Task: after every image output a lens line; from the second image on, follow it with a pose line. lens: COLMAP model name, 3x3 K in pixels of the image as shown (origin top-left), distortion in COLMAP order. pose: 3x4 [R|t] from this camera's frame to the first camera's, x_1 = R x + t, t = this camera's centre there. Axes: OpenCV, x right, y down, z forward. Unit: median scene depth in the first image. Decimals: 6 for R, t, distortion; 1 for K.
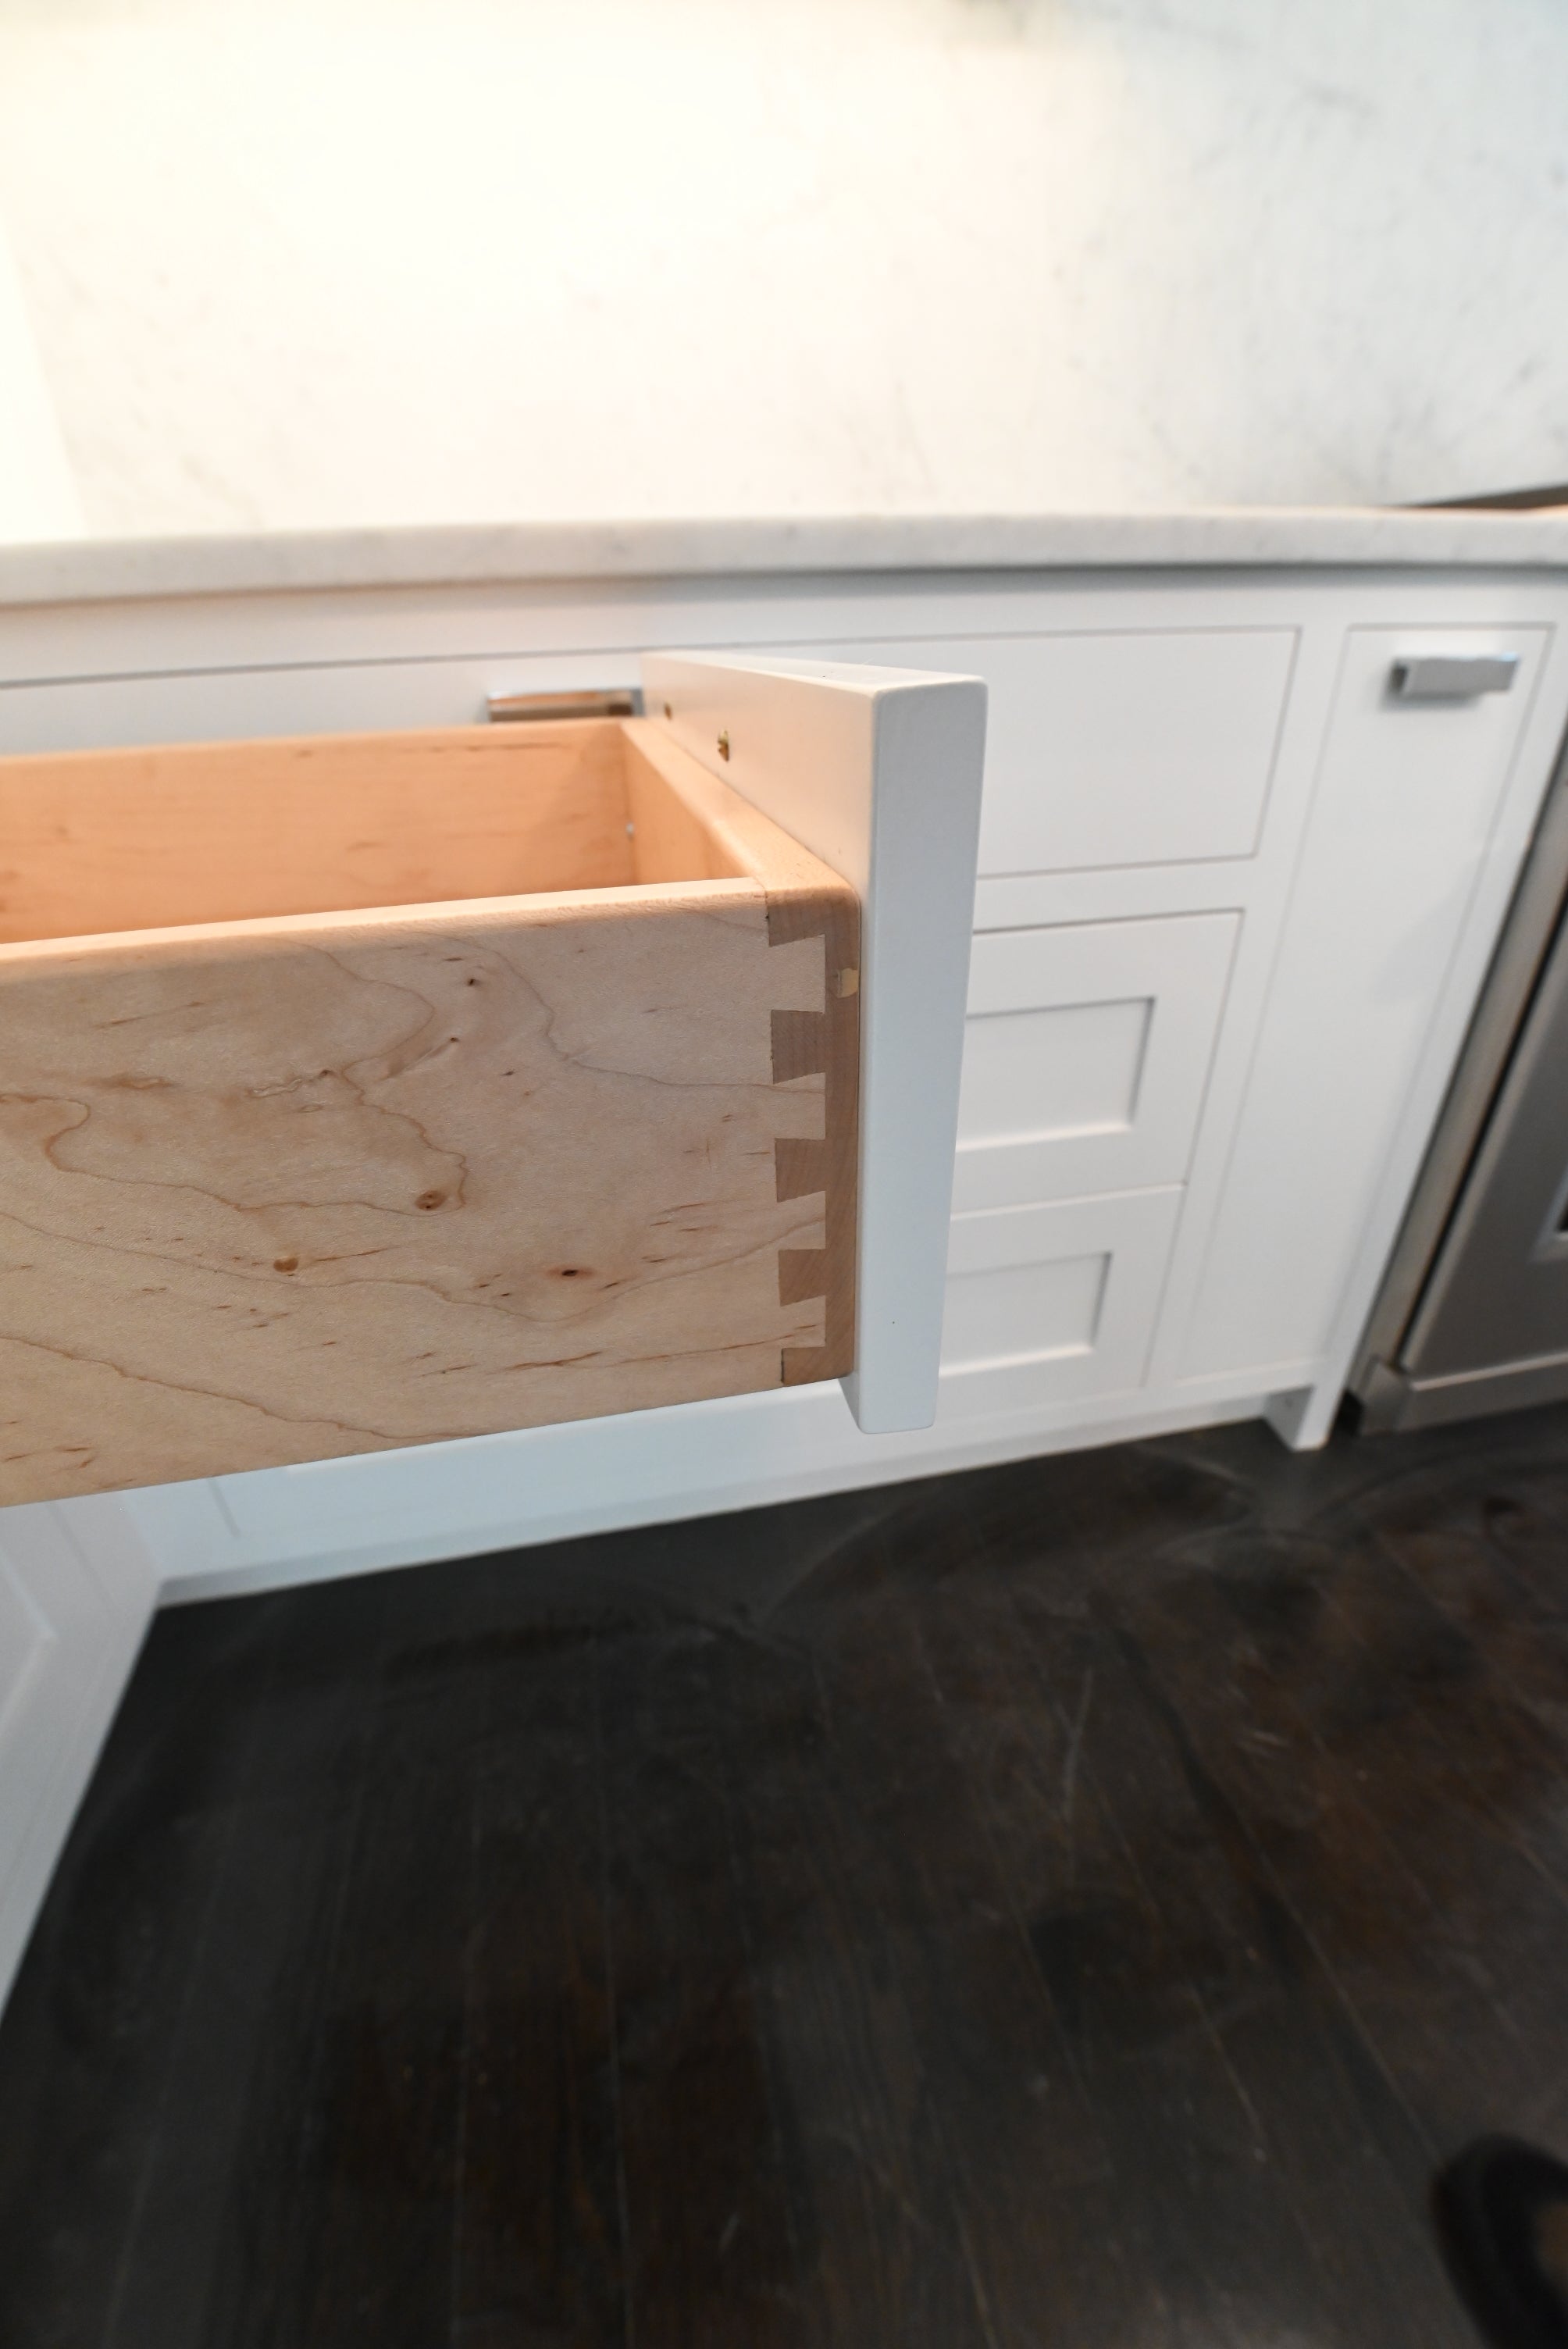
lens RADIAL K [[990.4, 0, 768.7], [0, 990.4, 1143.0], [0, 0, 1]] dist [-0.008495, -0.006255]
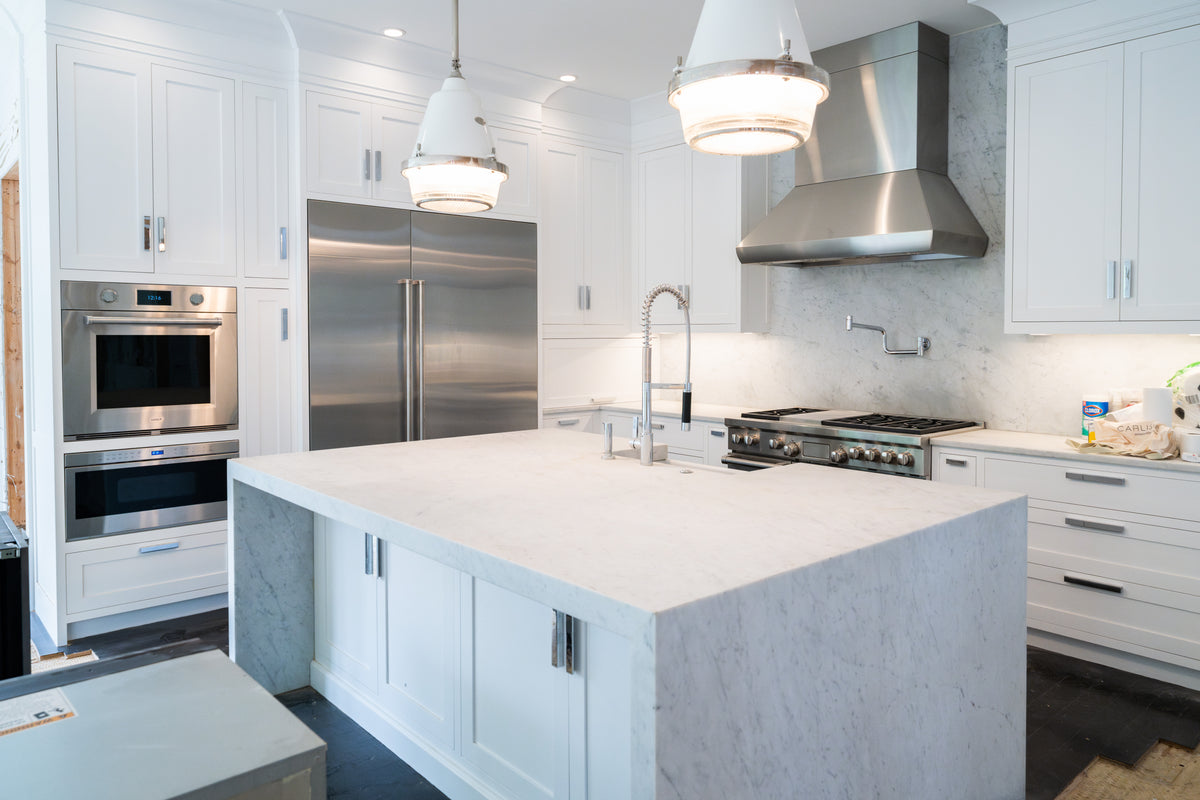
lens RADIAL K [[806.9, 0, 610.3], [0, 806.9, 363.5], [0, 0, 1]] dist [-0.000835, 0.002688]
pose [[0.515664, 0.055109, -0.855017, 4.339813], [-0.406639, 0.894117, -0.187617, 0.465874], [0.754146, 0.444430, 0.483473, -2.337758]]
